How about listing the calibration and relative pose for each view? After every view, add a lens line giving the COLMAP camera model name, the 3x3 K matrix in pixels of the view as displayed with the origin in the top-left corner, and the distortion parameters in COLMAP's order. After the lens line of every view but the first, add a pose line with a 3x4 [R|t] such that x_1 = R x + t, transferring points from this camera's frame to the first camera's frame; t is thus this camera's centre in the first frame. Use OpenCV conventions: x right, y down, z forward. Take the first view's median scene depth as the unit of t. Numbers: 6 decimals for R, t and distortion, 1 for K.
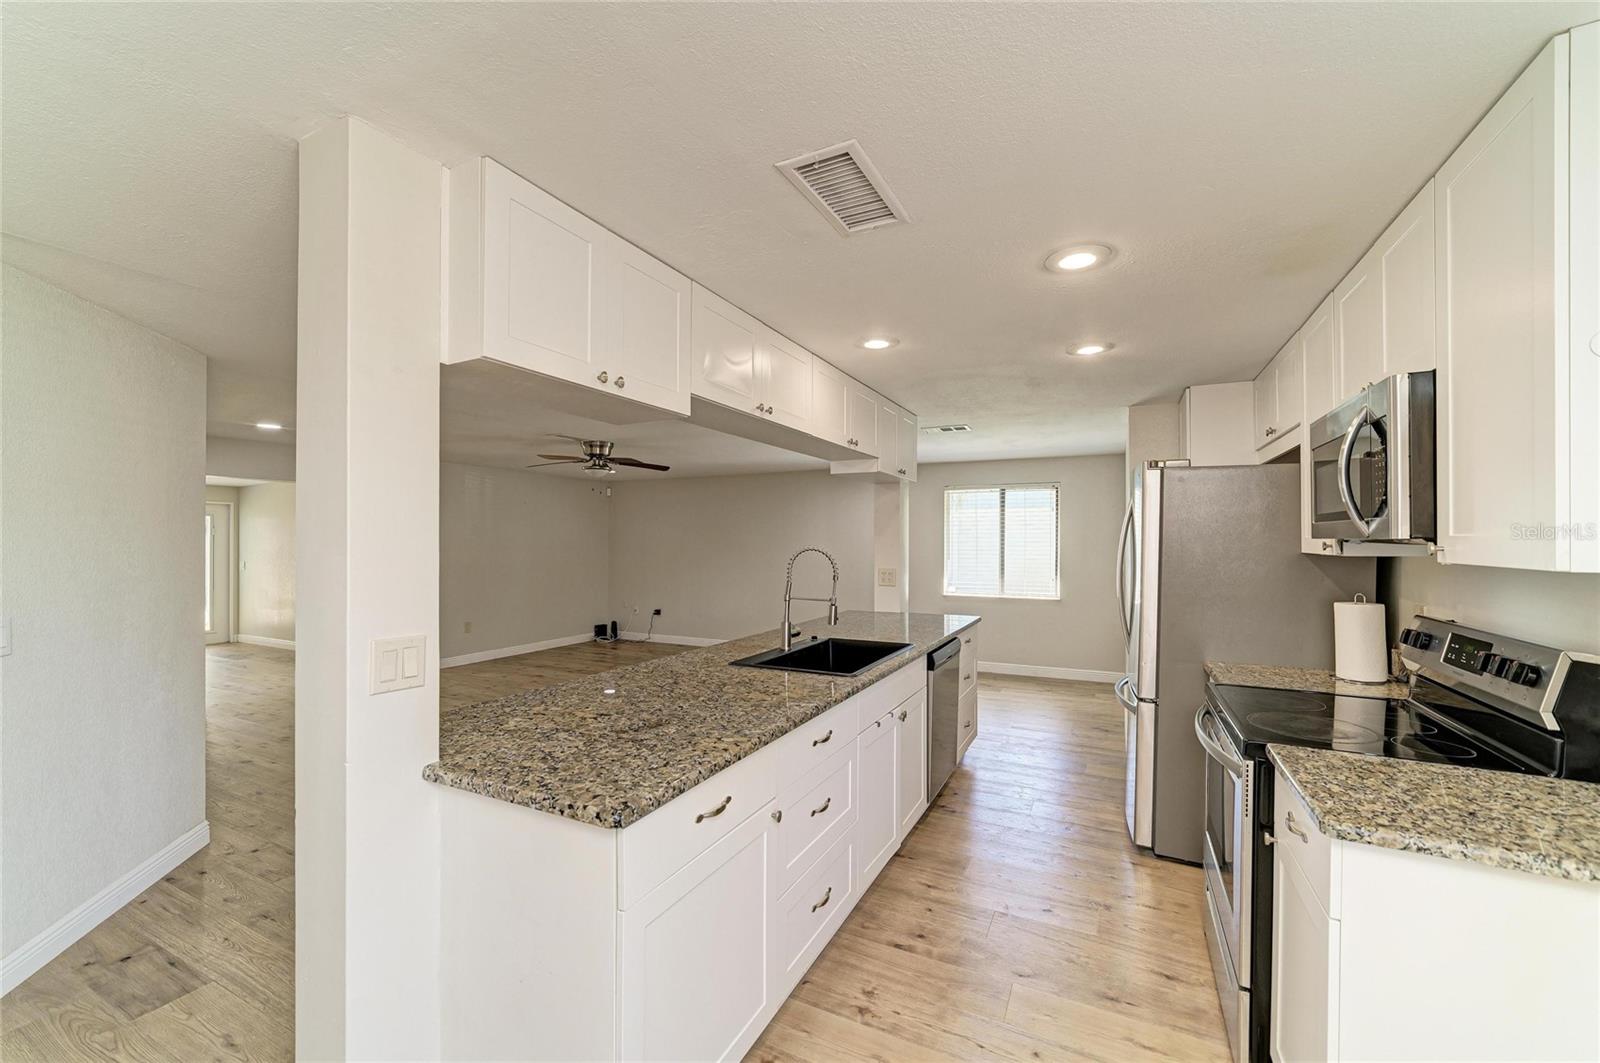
lens RADIAL K [[629.7, 0, 807.8], [0, 629.7, 540.5], [0, 0, 1]] dist [-0.012790, 0.003569]
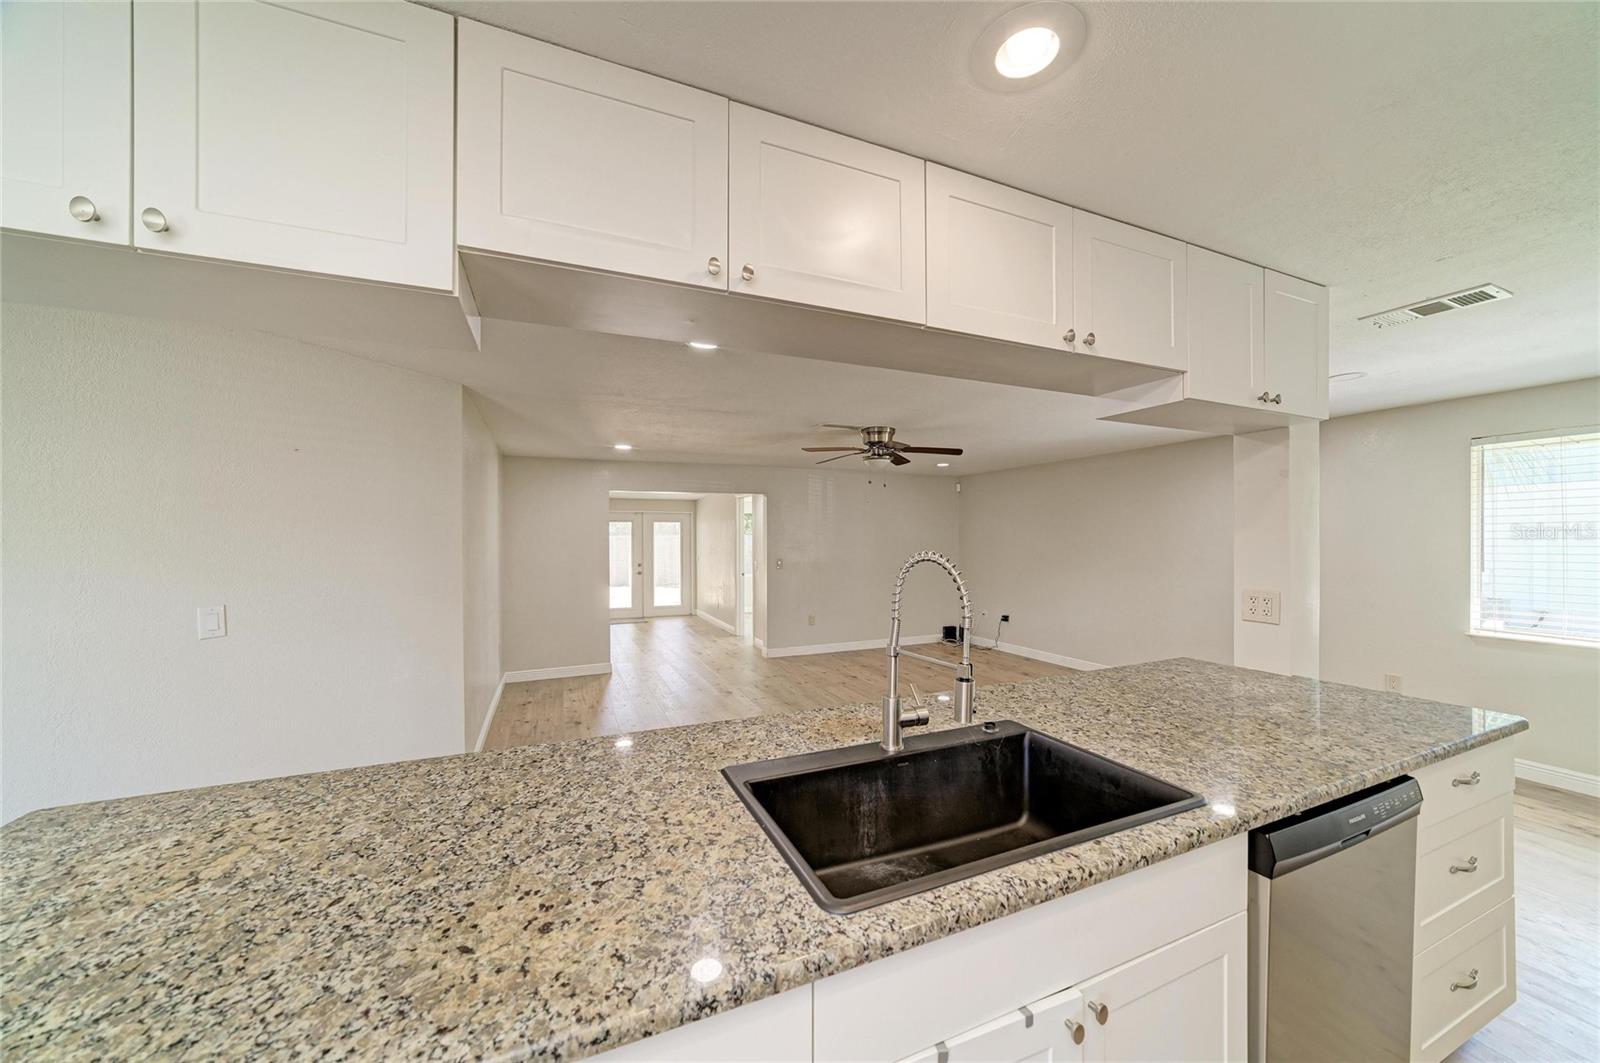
lens RADIAL K [[578.2, 0, 808.4], [0, 578.2, 538.9], [0, 0, 1]] dist [-0.018615, 0.004820]
pose [[0.767099, -0.005351, -0.641507, 0.116040], [0.006701, 0.999977, -0.000328, -0.000412], [0.641494, -0.004047, 0.767118, 0.311113]]
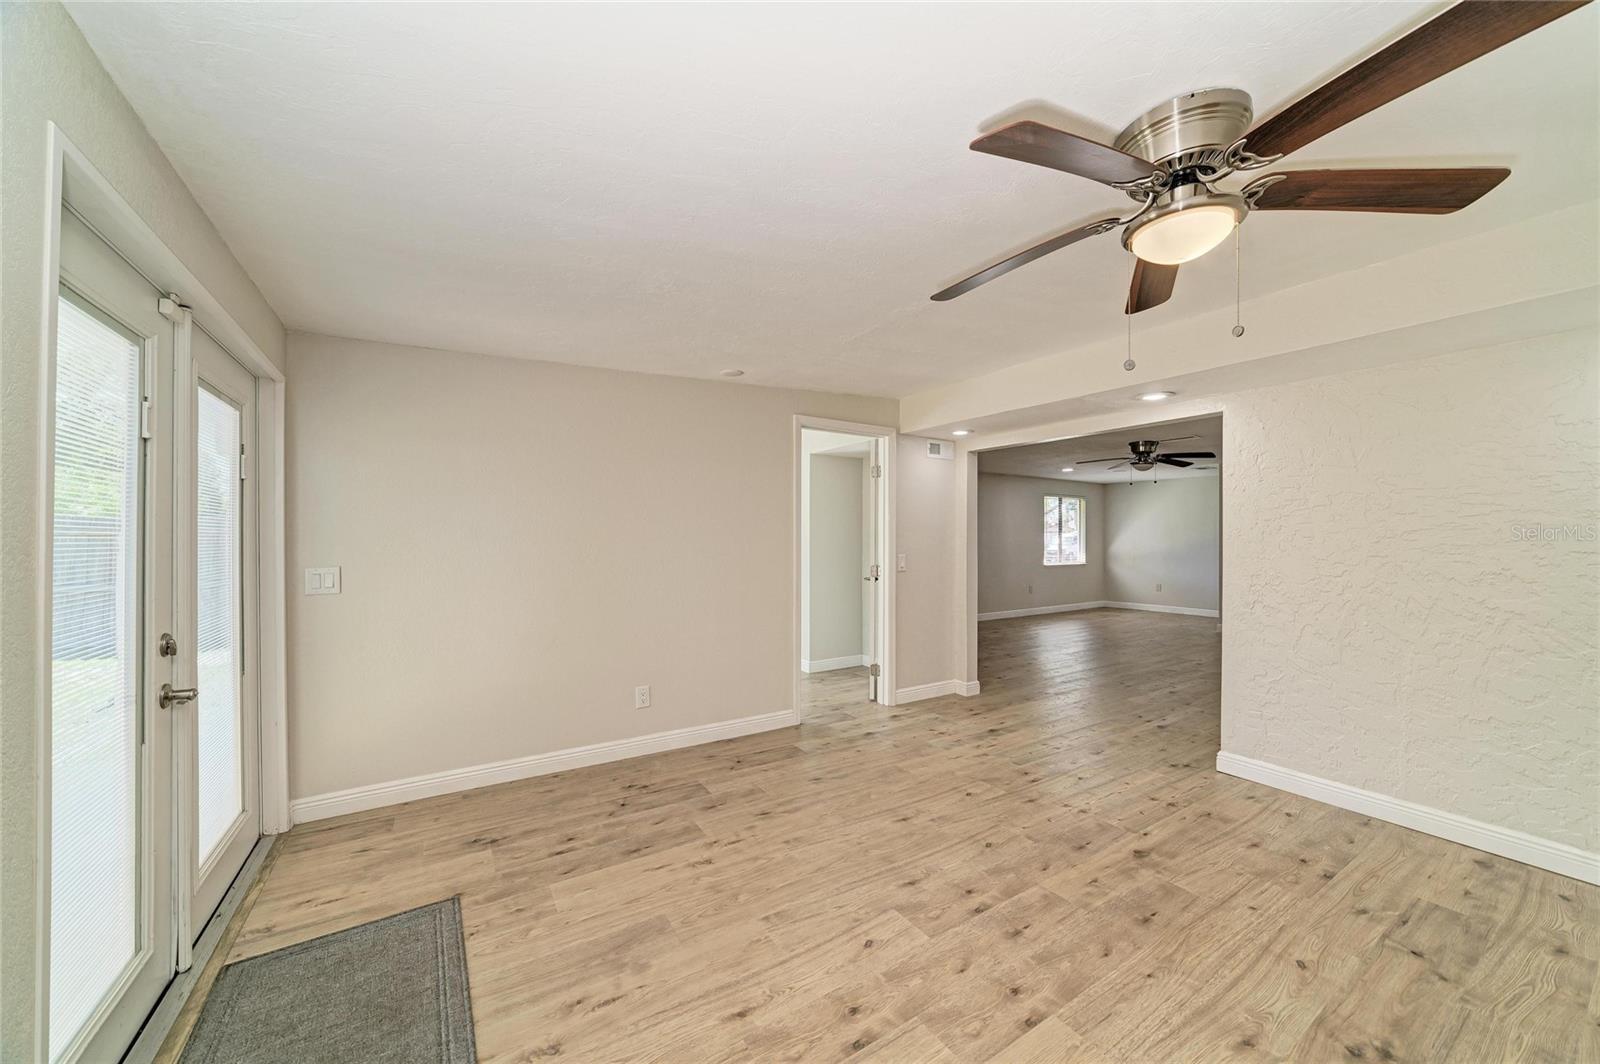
lens RADIAL K [[578.2, 0, 804.0], [0, 578.2, 534.4], [0, 0, 1]] dist [-0.018615, 0.004820]
pose [[0.515149, 0.006067, 0.857079, -1.601743], [-0.003233, 0.999982, -0.005135, 0.027484], [-0.857095, -0.000126, 0.515159, 0.991057]]
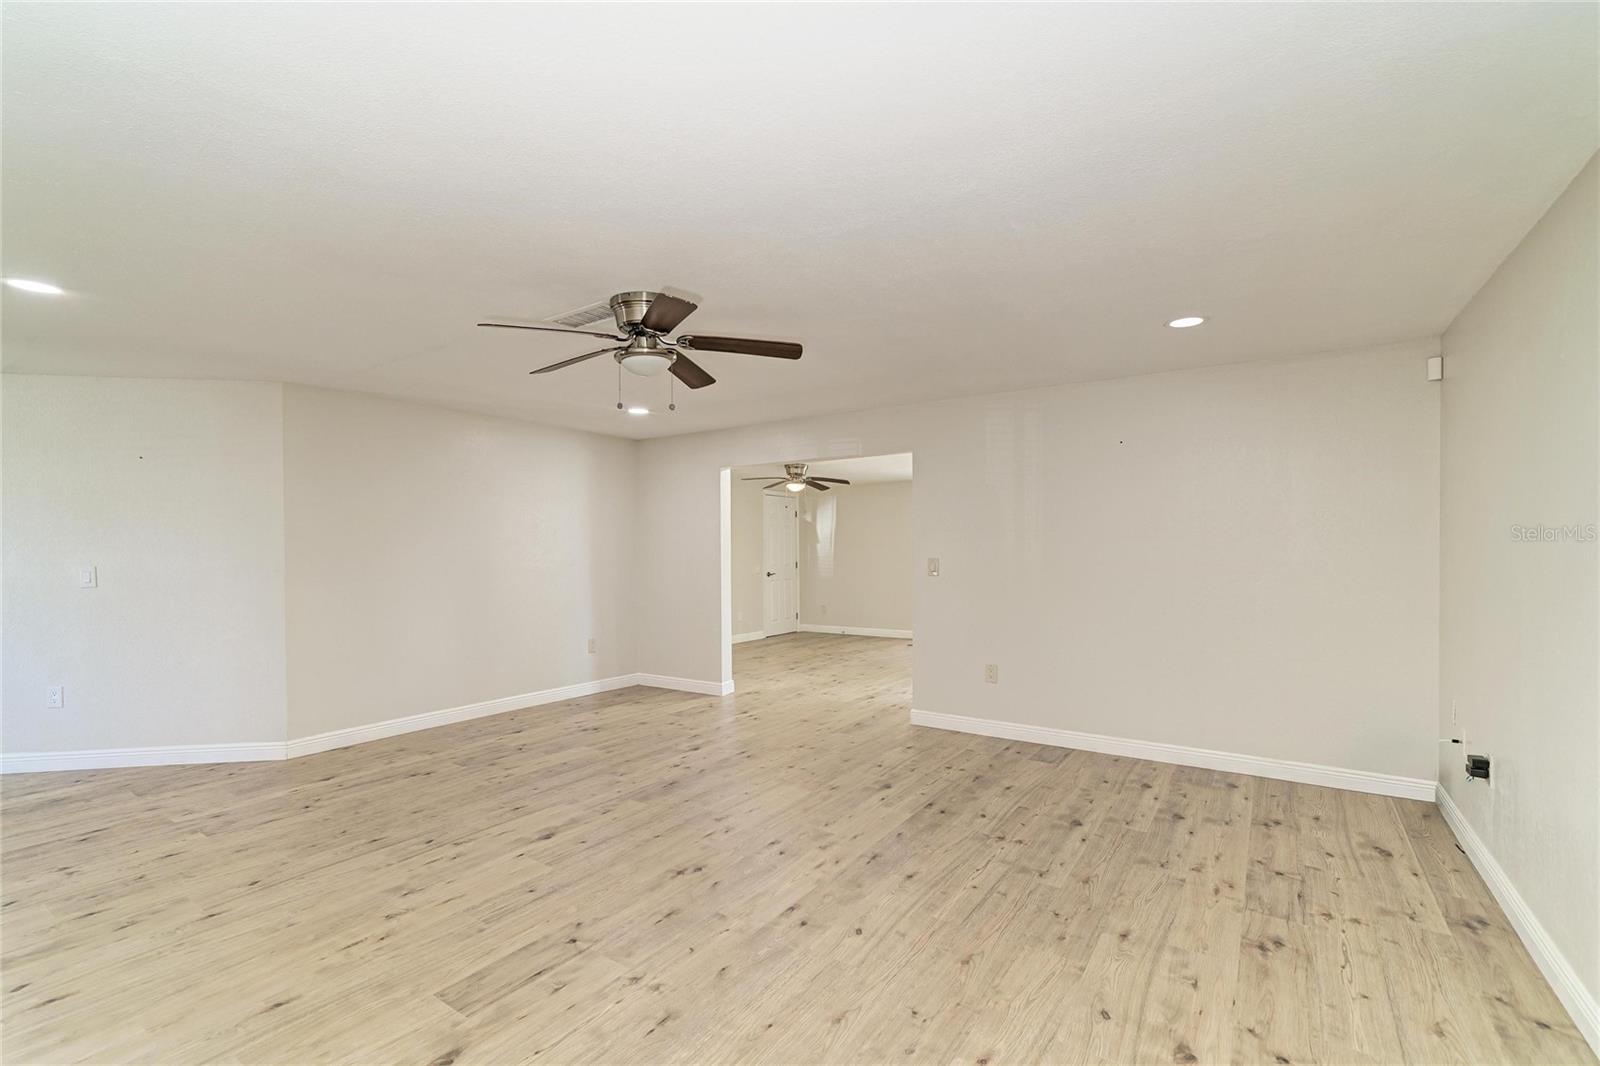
lens RADIAL K [[694.3, 0, 784.1], [0, 694.3, 549.8], [0, 0, 1]] dist [-0.007869, 0.003823]
pose [[-0.154487, 0.002842, -0.987991, 0.156605], [0.006069, 0.999980, 0.001927, 0.028012], [0.987976, -0.005698, -0.154501, 1.182695]]
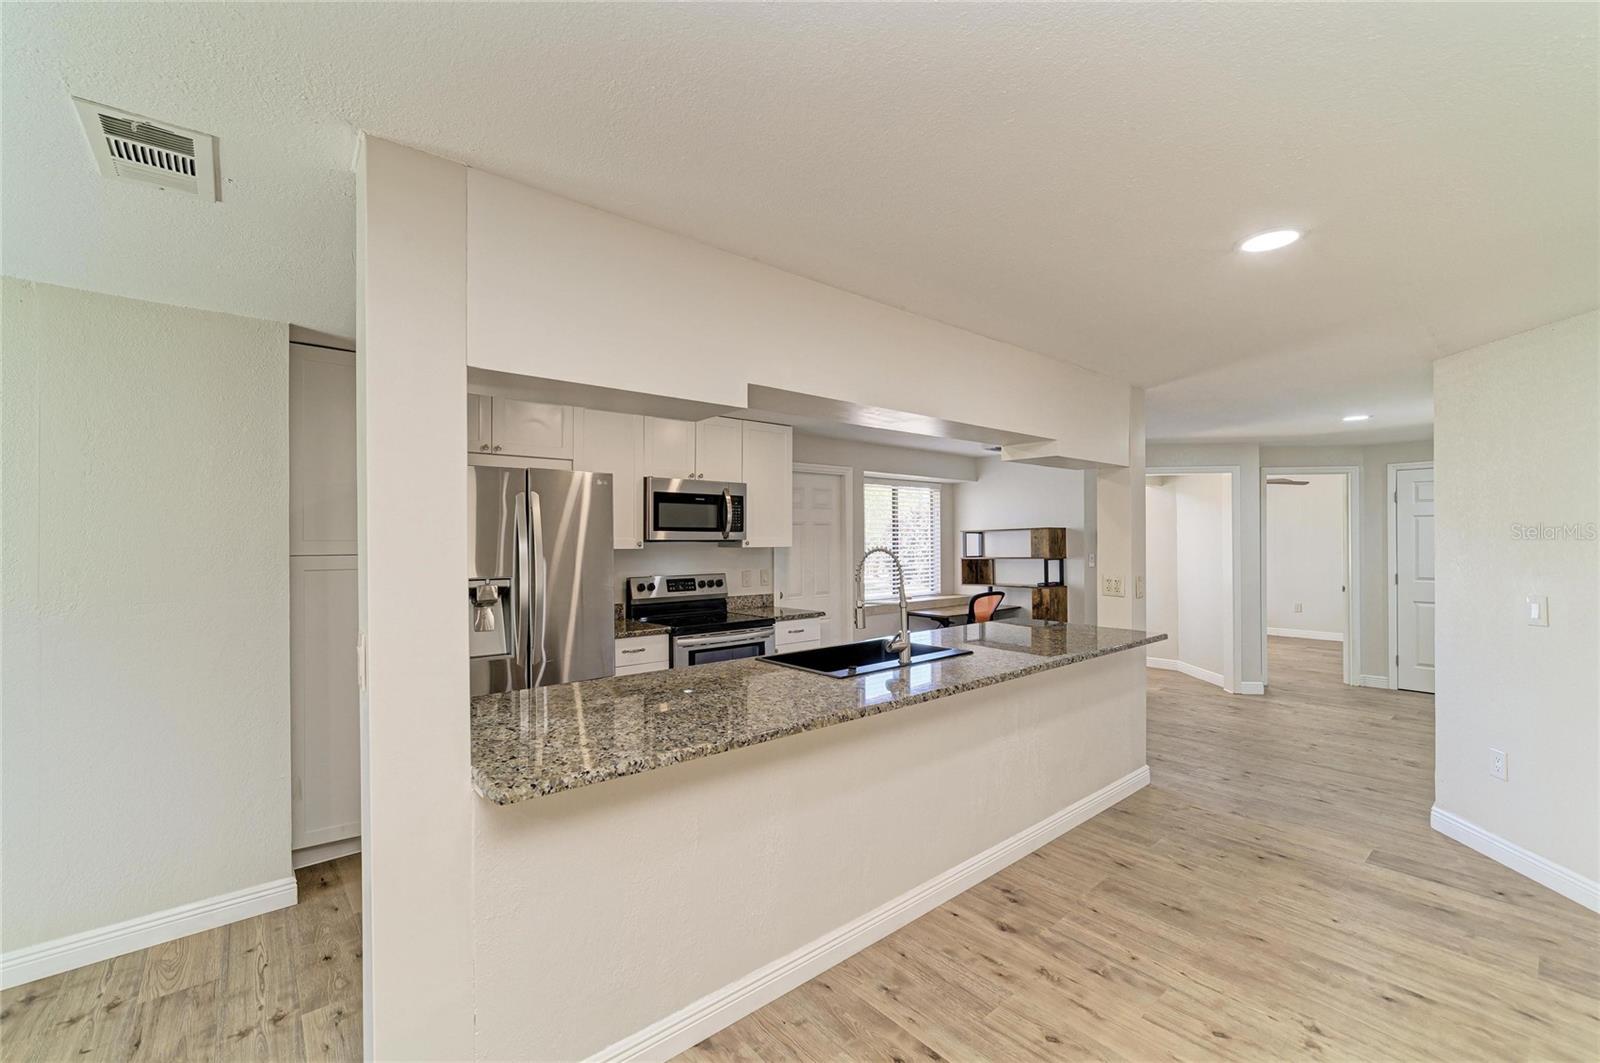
lens RADIAL K [[669.8, 0, 812.9], [0, 669.8, 533.4], [0, 0, 1]] dist [-0.010107, 0.004808]
pose [[-0.921884, 0.006714, 0.387408, -0.148330], [0.003595, 0.999955, -0.008775, -0.000798], [-0.387450, -0.006697, -0.921866, 1.014251]]
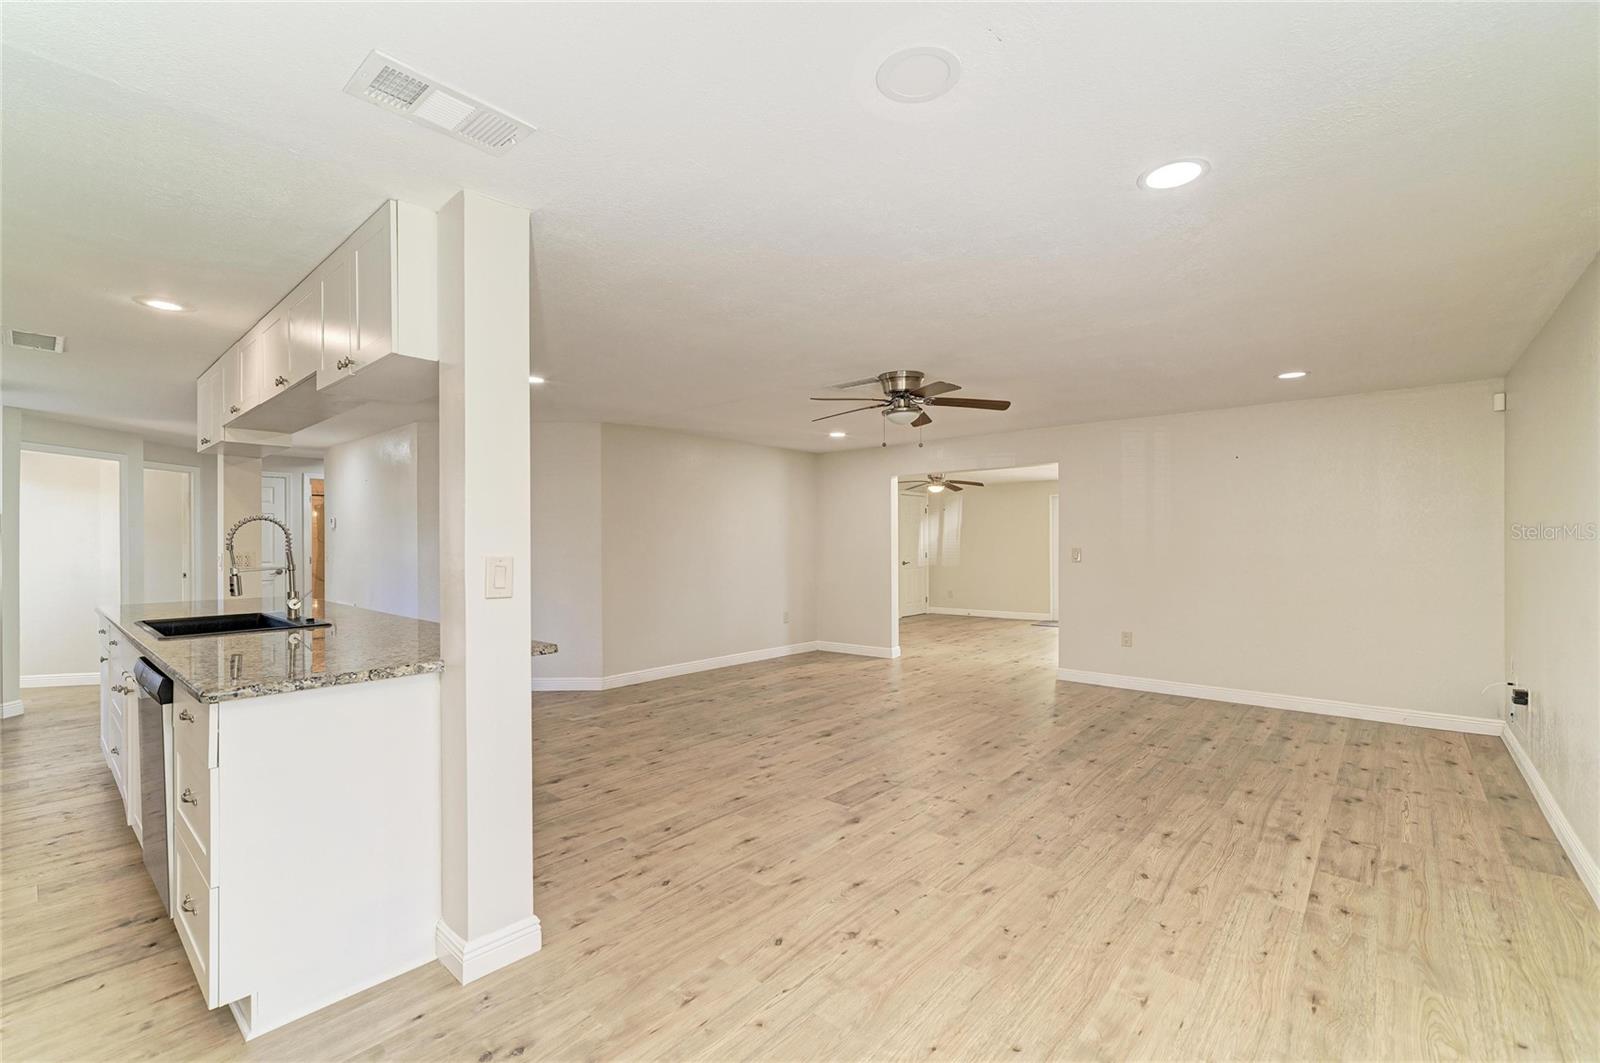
lens RADIAL K [[669.8, 0, 792.4], [0, 669.8, 538.9], [0, 0, 1]] dist [-0.010107, 0.004808]
pose [[-0.269105, -0.002566, -0.963107, 0.408656], [0.006368, 0.999970, -0.004444, 0.028761], [0.963090, -0.007329, -0.269081, 1.085048]]
